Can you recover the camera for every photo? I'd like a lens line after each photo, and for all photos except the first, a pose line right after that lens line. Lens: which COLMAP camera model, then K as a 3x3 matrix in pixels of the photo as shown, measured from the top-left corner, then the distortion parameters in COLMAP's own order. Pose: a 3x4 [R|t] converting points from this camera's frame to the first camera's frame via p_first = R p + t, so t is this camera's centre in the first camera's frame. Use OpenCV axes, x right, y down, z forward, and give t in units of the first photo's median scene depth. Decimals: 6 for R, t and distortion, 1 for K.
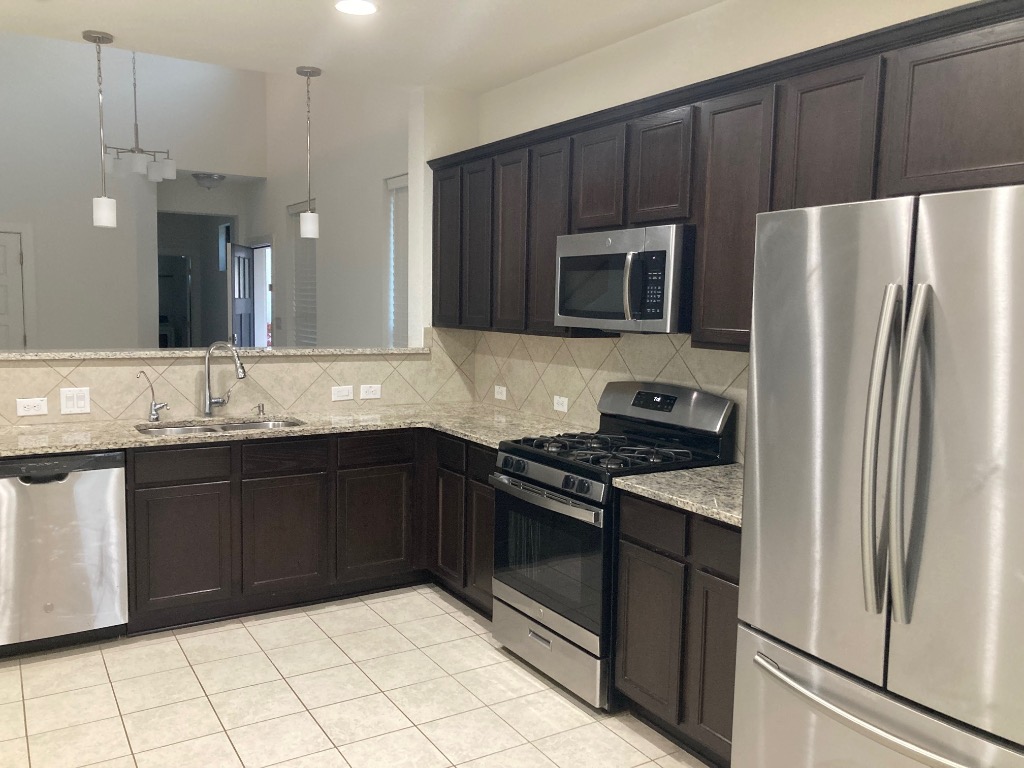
lens RADIAL K [[848.7, 0, 512.0], [0, 848.7, 384.0], [0, 0, 1]] dist [0.063083, -0.117159]
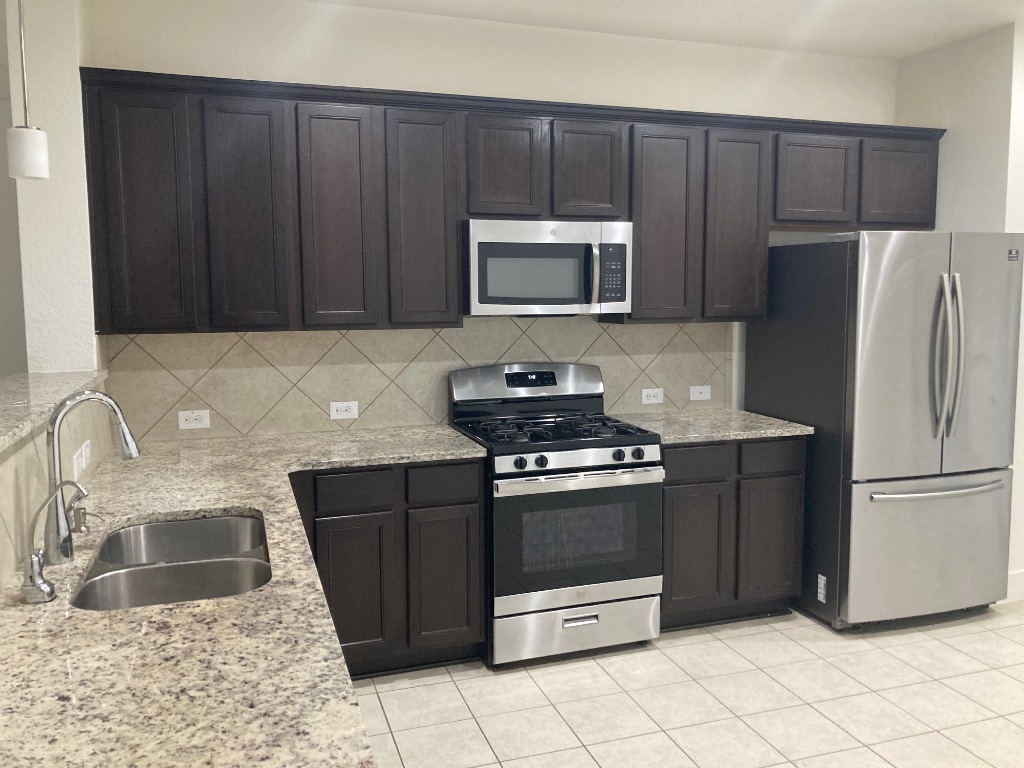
lens RADIAL K [[848.7, 0, 512.0], [0, 848.7, 384.0], [0, 0, 1]] dist [0.063083, -0.117159]
pose [[0.209119, -0.135620, 0.968440, -0.851547], [0.103598, 0.987836, 0.115966, -0.097866], [-0.972387, 0.076078, 0.220625, 0.755501]]
